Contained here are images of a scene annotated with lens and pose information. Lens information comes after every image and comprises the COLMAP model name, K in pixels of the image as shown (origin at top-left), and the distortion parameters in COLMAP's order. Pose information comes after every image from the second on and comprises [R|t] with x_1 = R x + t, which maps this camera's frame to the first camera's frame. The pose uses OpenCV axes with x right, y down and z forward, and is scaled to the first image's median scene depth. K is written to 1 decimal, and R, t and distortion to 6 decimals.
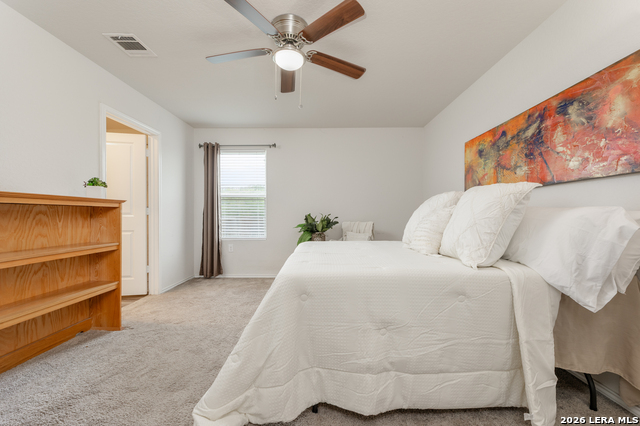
lens RADIAL K [[266.3, 0, 322.0], [0, 266.3, 214.3], [0, 0, 1]] dist [0.000090, -0.000151]
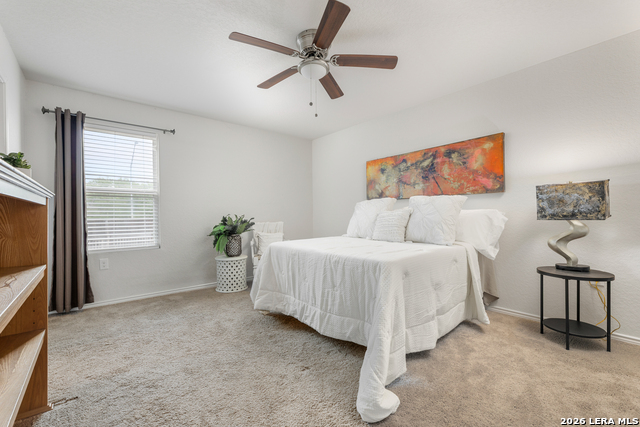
lens RADIAL K [[273.7, 0, 320.0], [0, 273.7, 213.5], [0, 0, 1]] dist [-0.002229, -0.000403]
pose [[0.760665, -0.004119, 0.649131, -0.728557], [0.008065, 0.999963, -0.003106, -0.001841], [-0.649094, 0.007598, 0.760670, 0.133543]]
